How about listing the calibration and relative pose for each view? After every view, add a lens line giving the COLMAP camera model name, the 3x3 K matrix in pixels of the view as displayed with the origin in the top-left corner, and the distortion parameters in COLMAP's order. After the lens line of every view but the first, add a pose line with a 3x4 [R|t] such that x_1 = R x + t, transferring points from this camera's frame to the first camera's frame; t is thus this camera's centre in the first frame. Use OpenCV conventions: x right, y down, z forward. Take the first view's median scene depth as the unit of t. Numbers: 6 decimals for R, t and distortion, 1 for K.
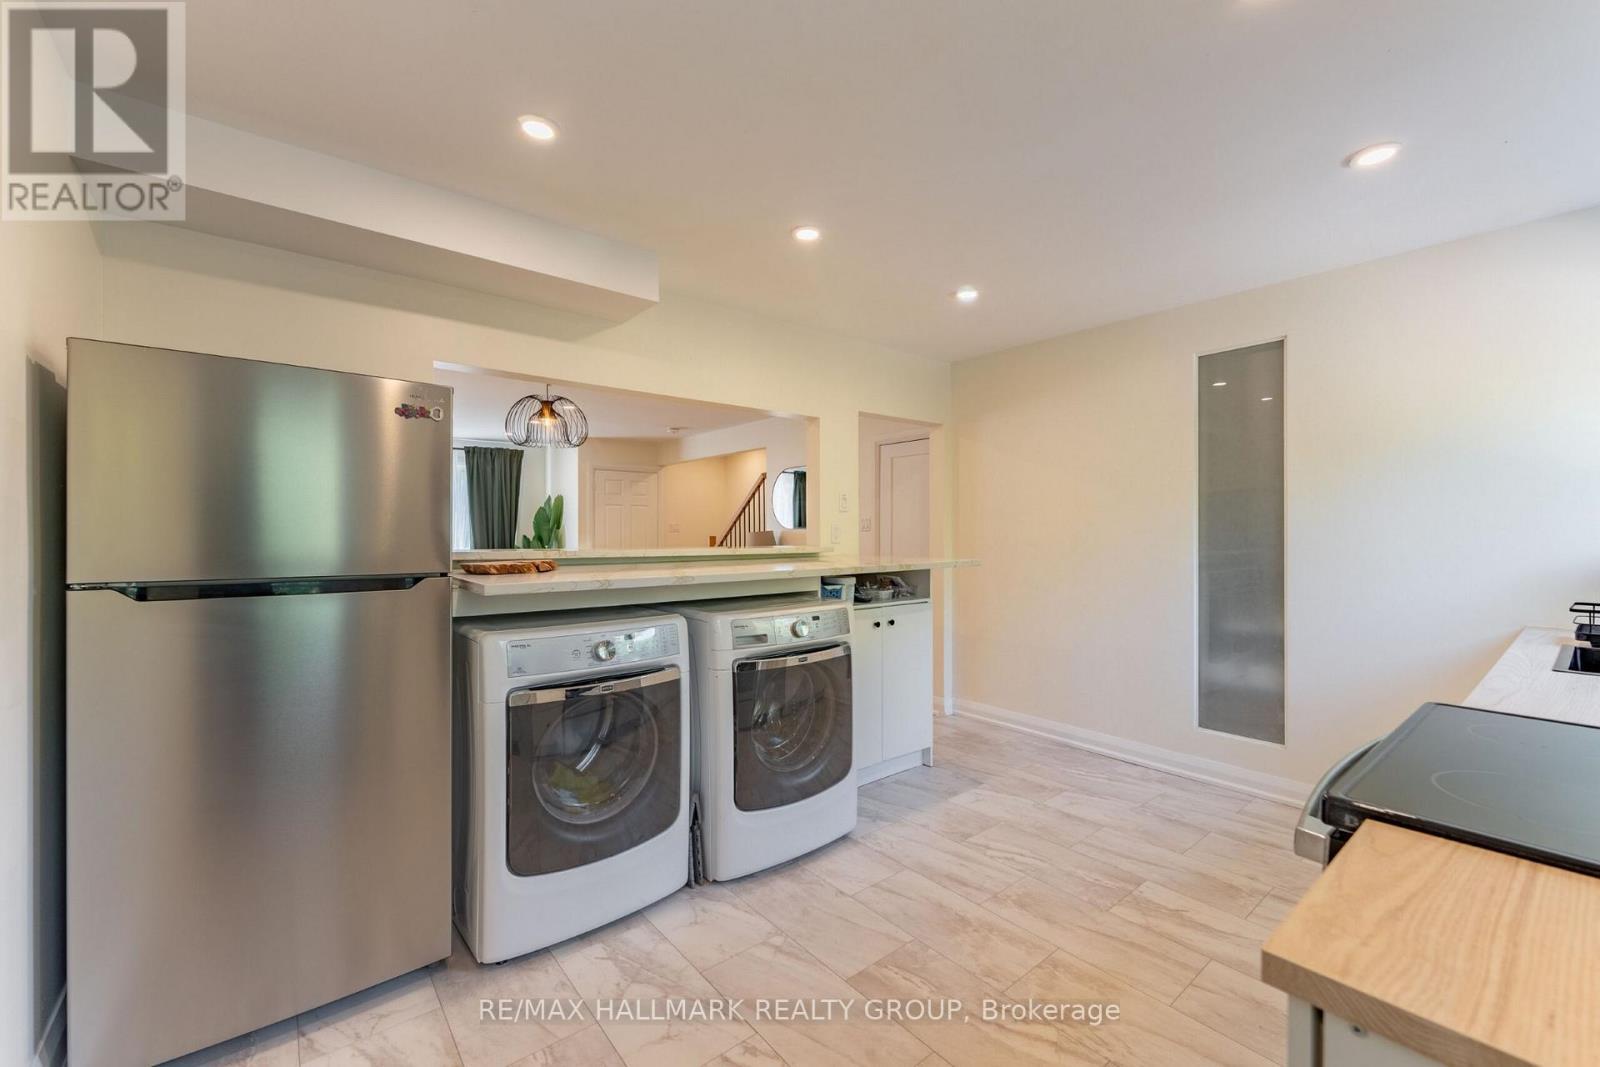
lens RADIAL K [[646.7, 0, 789.4], [0, 646.7, 541.8], [0, 0, 1]] dist [0.008696, 0.000252]
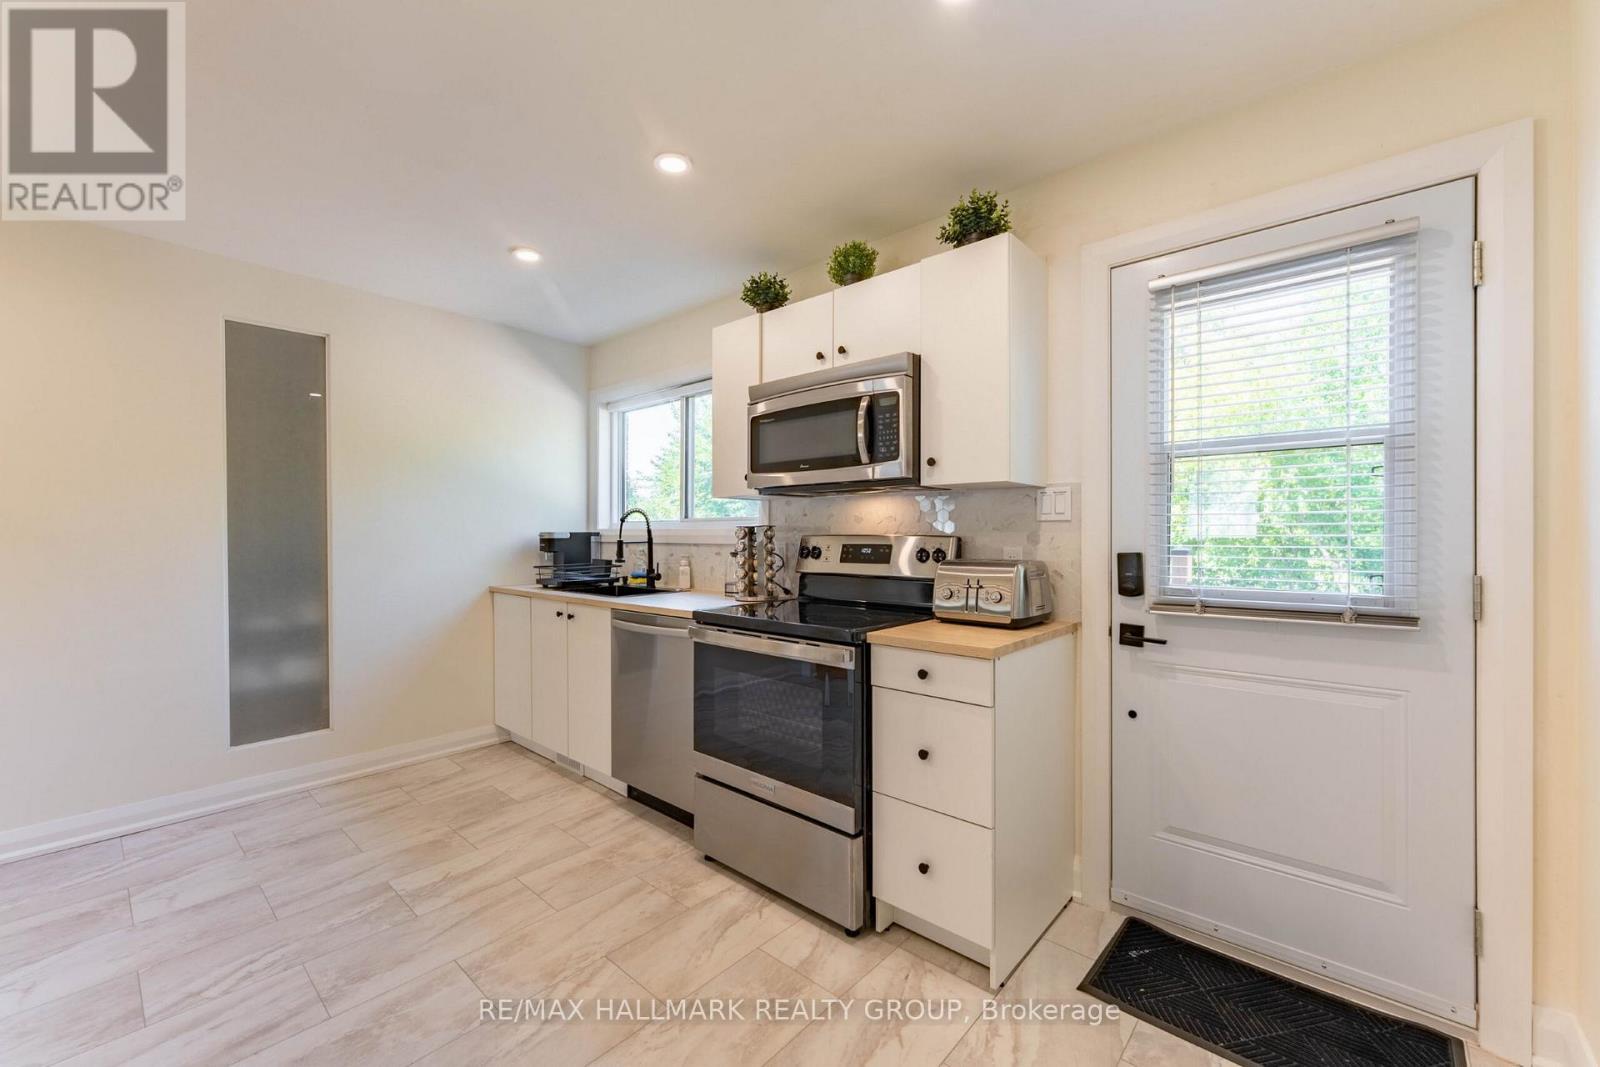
lens RADIAL K [[646.7, 0, 791.7], [0, 646.7, 533.0], [0, 0, 1]] dist [0.008696, 0.000252]
pose [[-0.151923, -0.001102, 0.988392, -0.378170], [0.016726, 0.999853, 0.003685, 0.008812], [-0.988251, 0.017092, -0.151882, 0.420745]]
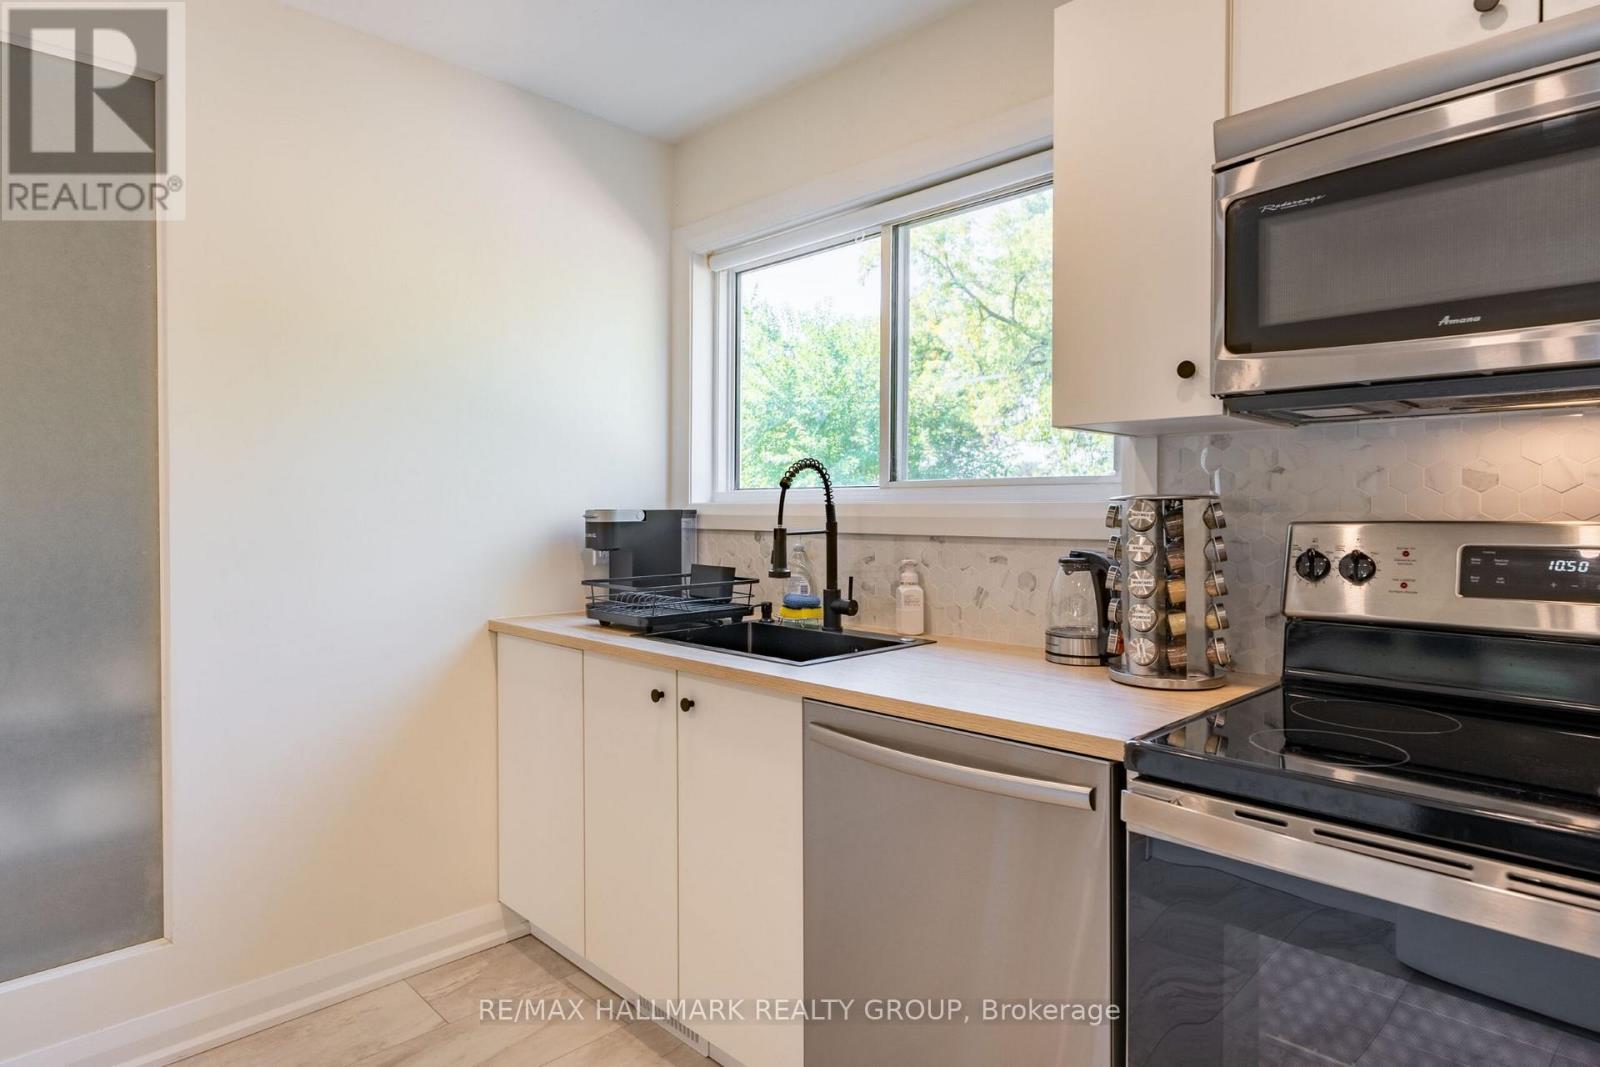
lens RADIAL K [[918.9, 0, 796.6], [0, 918.9, 516.3], [0, 0, 1]] dist [-0.002779, -0.000423]
pose [[-0.092457, -0.008443, 0.995681, 0.045470], [0.012741, 0.999872, 0.009662, 0.004488], [-0.995635, 0.013579, -0.092337, 0.592277]]
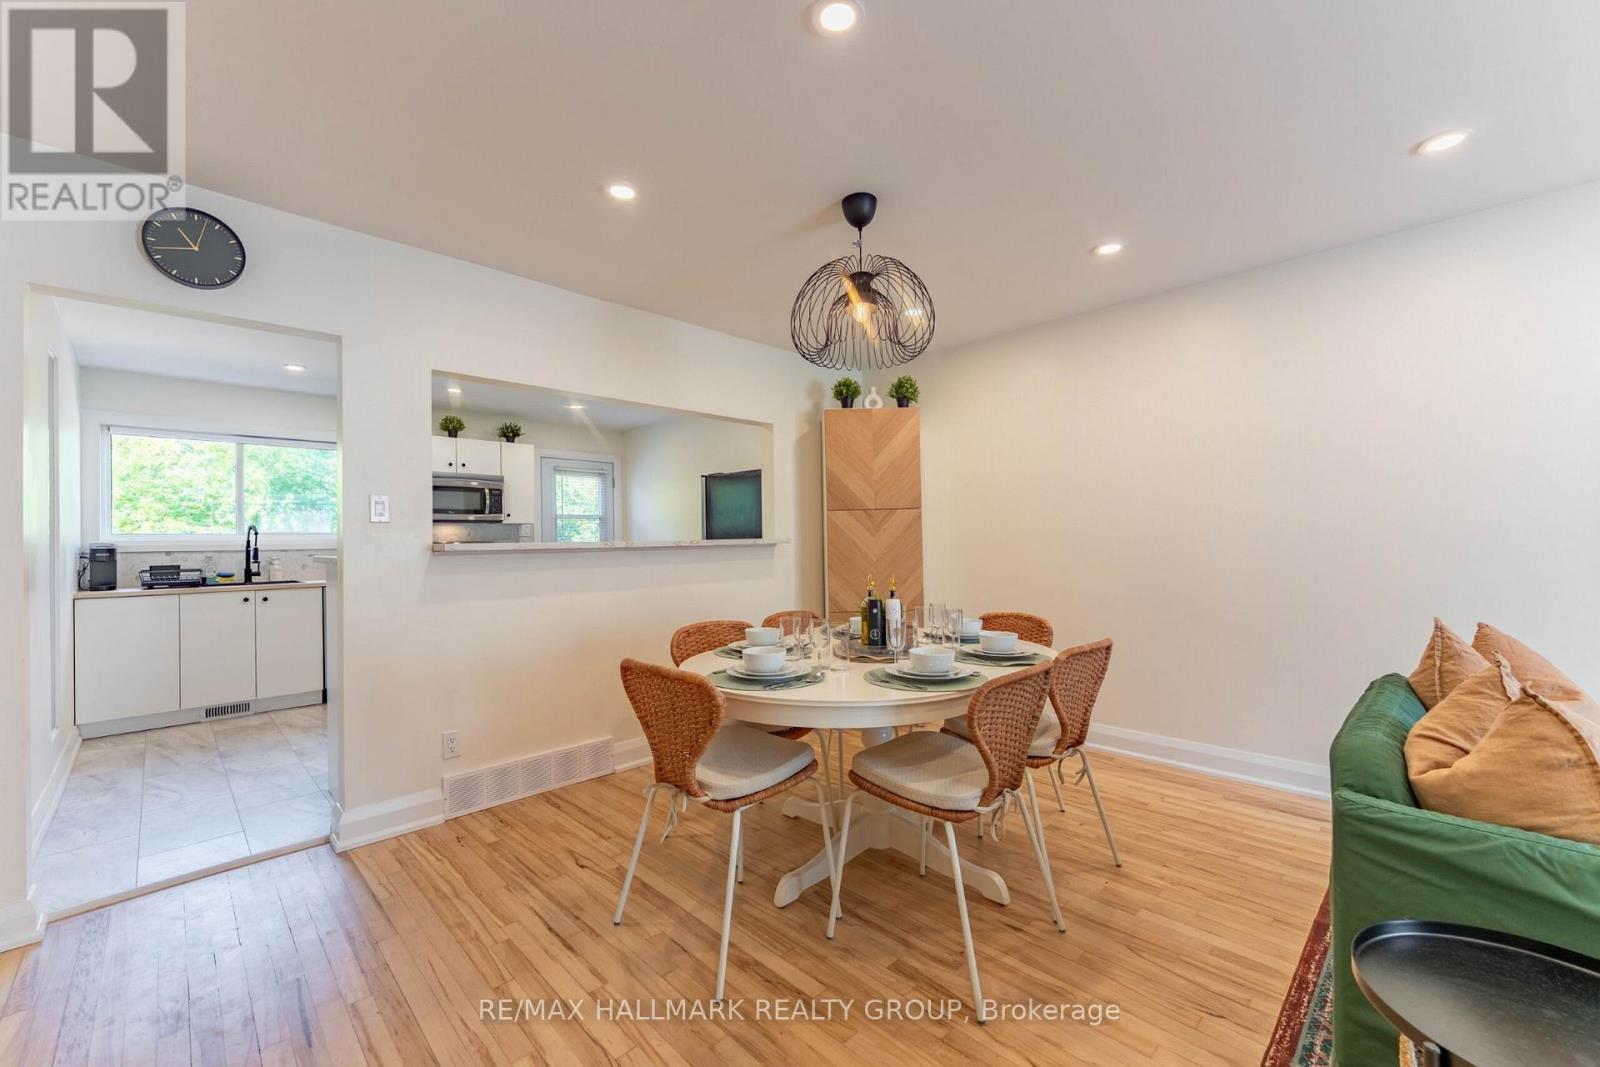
lens RADIAL K [[646.7, 0, 802.0], [0, 646.7, 529.1], [0, 0, 1]] dist [0.008696, 0.000252]
pose [[-0.994701, 0.014303, -0.101809, -0.411252], [0.014586, 0.999892, -0.002032, -0.002510], [0.101769, -0.003506, -0.994802, 2.235831]]
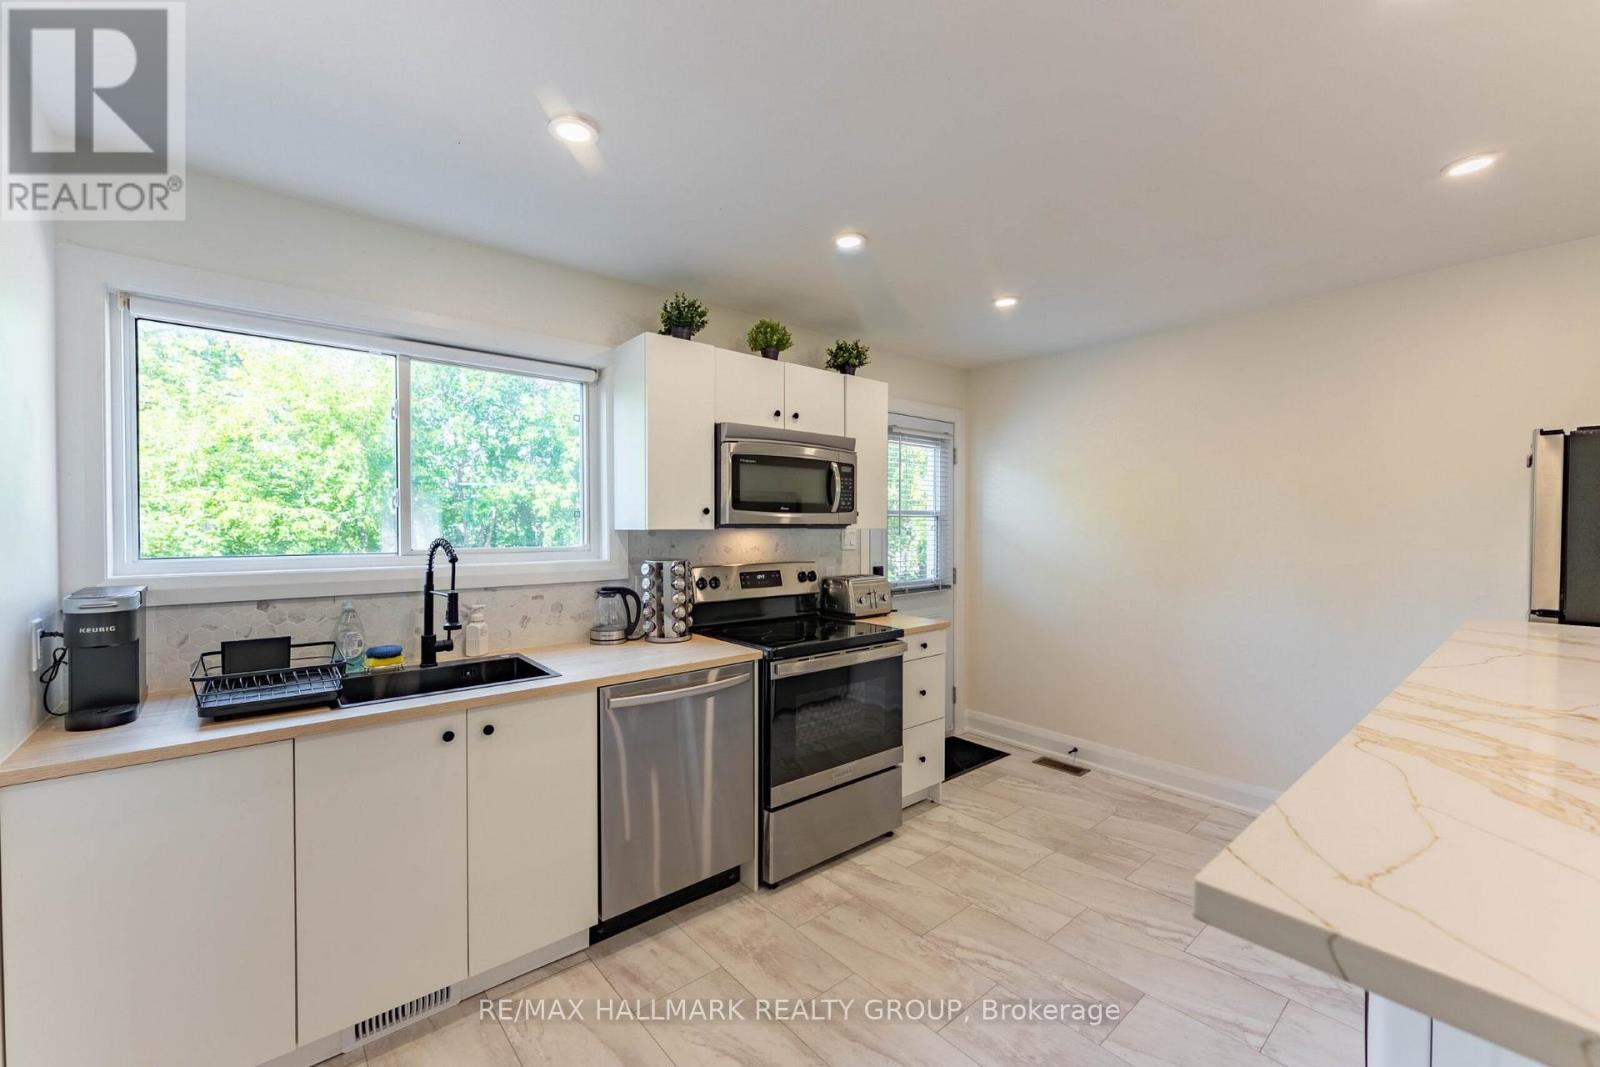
lens RADIAL K [[646.7, 0, 789.9], [0, 646.7, 530.5], [0, 0, 1]] dist [0.008696, 0.000252]
pose [[-0.999845, -0.001282, -0.017564, 0.406970], [-0.001719, 0.999688, 0.024932, -0.061268], [0.017527, 0.024958, -0.999535, 1.208235]]
